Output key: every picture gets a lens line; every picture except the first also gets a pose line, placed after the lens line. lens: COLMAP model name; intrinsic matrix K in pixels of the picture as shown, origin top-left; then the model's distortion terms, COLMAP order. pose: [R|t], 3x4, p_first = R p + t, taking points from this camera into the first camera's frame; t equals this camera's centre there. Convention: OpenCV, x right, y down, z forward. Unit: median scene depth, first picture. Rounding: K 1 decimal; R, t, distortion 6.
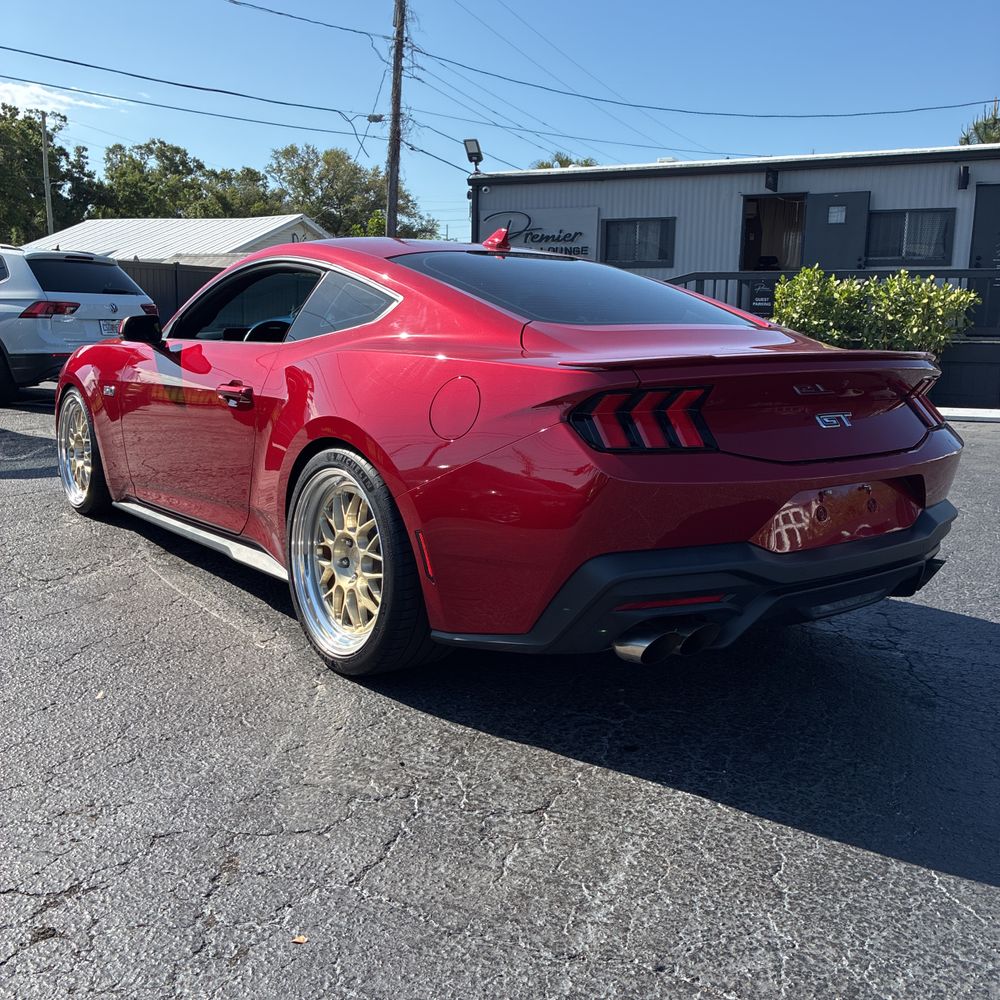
lens RADIAL K [[1004.1, 0, 503.4], [0, 1004.1, 499.7], [0, 0, 1]] dist [0.018154, 0.000000]
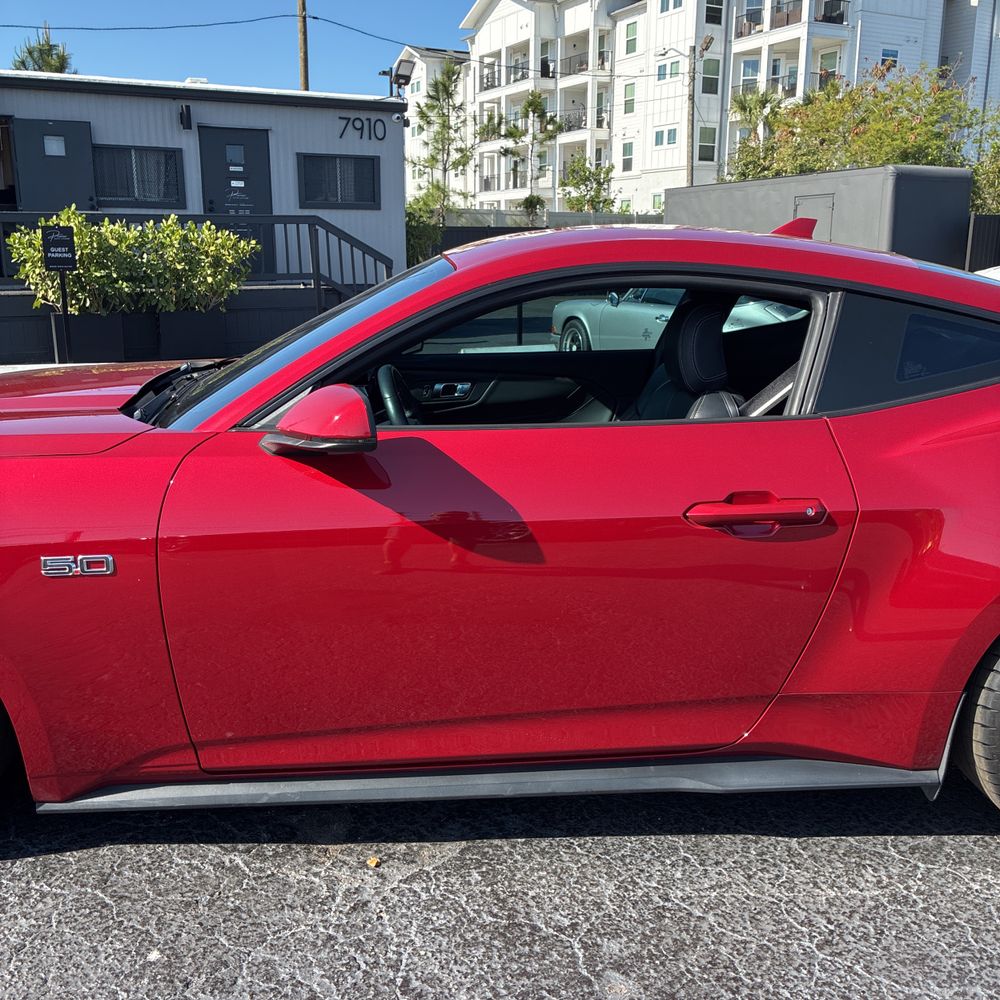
lens RADIAL K [[1004.1, 0, 490.8], [0, 1004.1, 494.3], [0, 0, 1]] dist [0.018154, 0.000000]
pose [[0.584222, -0.207226, 0.784693, -0.108788], [0.157057, 0.977444, 0.141196, -0.029799], [-0.796253, 0.040752, 0.603590, 0.105268]]
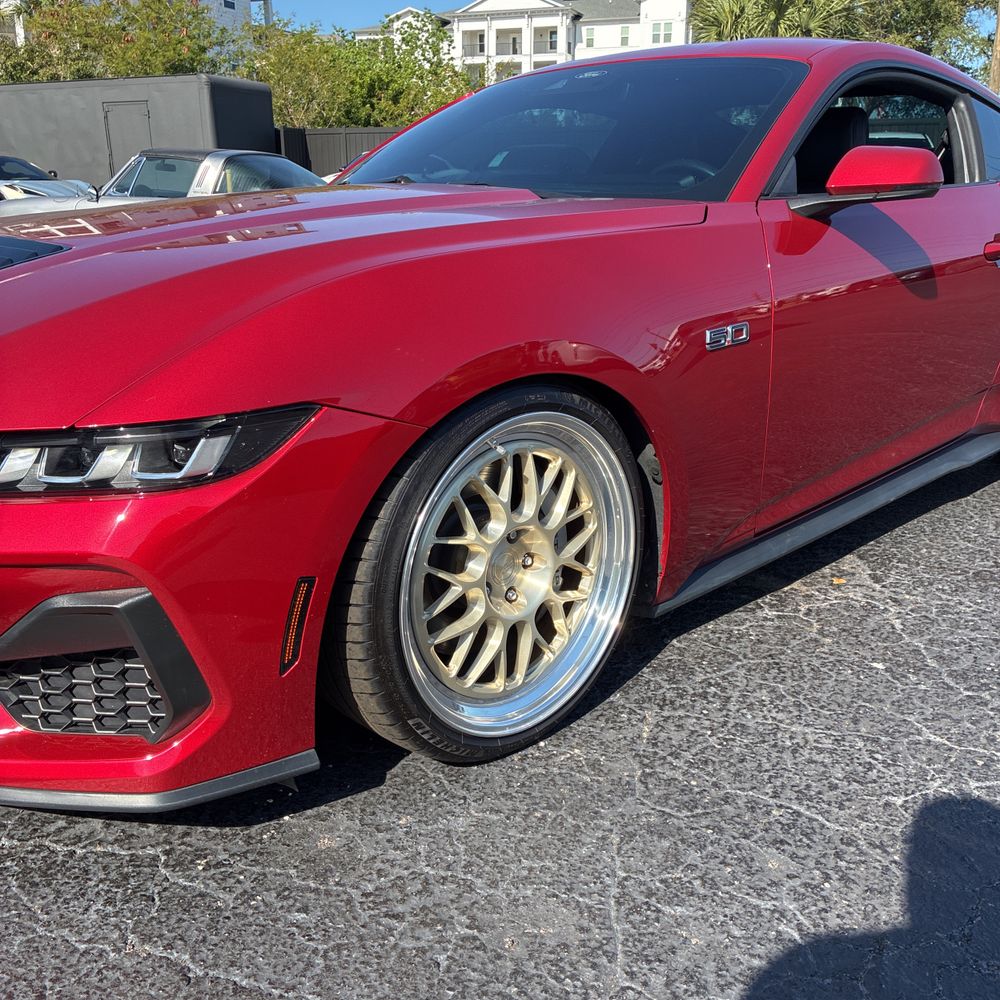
lens RADIAL K [[1004.1, 0, 502.1], [0, 1004.1, 502.3], [0, 0, 1]] dist [0.018154, 0.000000]
pose [[-0.112517, -0.322643, 0.939809, -0.142483], [0.179821, 0.923587, 0.338603, -0.035239], [-0.977243, 0.207096, -0.045901, 0.192947]]
